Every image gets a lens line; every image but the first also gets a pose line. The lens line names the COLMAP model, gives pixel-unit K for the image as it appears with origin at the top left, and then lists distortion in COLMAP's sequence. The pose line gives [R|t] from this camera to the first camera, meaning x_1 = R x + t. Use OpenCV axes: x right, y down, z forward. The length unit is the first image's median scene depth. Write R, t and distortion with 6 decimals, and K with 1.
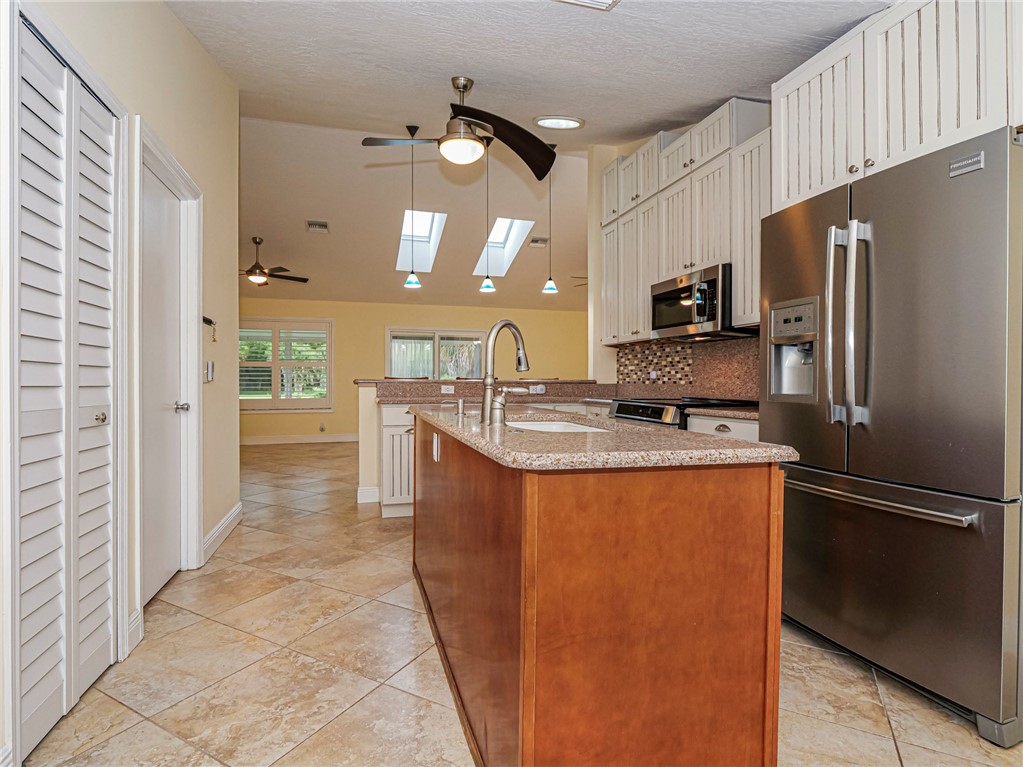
lens RADIAL K [[537.0, 0, 511.5], [0, 537.0, 383.5], [0, 0, 1]] dist [0.002013, -0.000509]
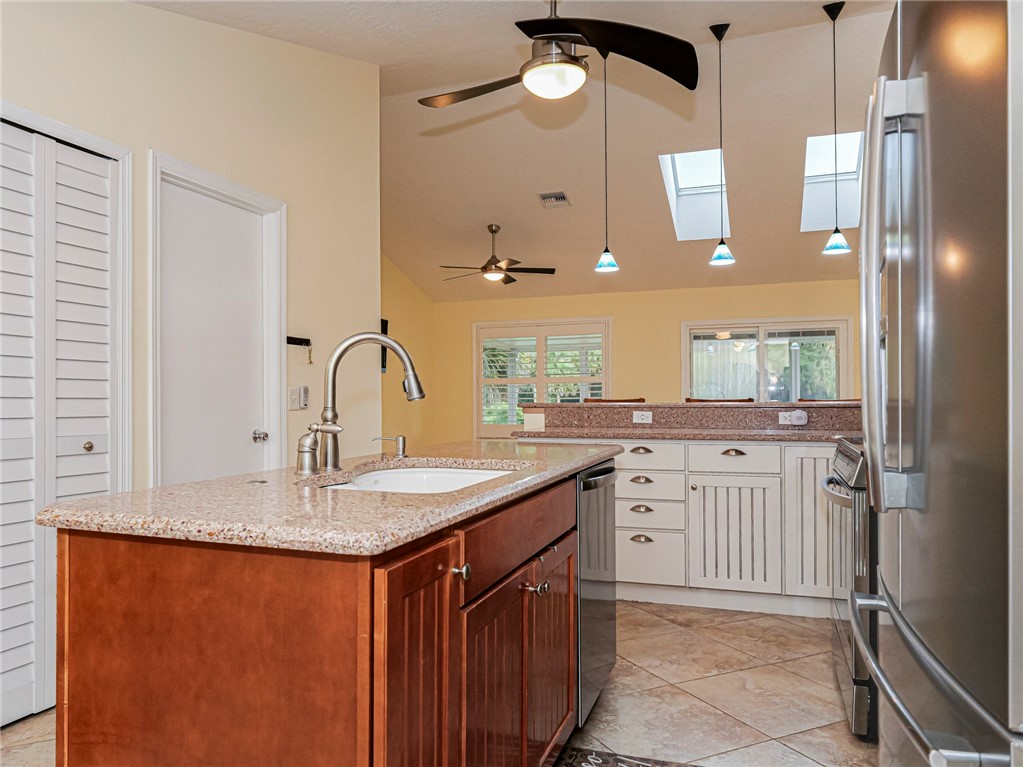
lens RADIAL K [[789.8, 0, 511.5], [0, 789.8, 383.5], [0, 0, 1]] dist [-0.009148, 0.000299]
pose [[0.793088, -0.017191, -0.608864, 1.203556], [0.004324, 0.999735, -0.022595, -0.032172], [0.609091, 0.015287, 0.792953, 0.371687]]
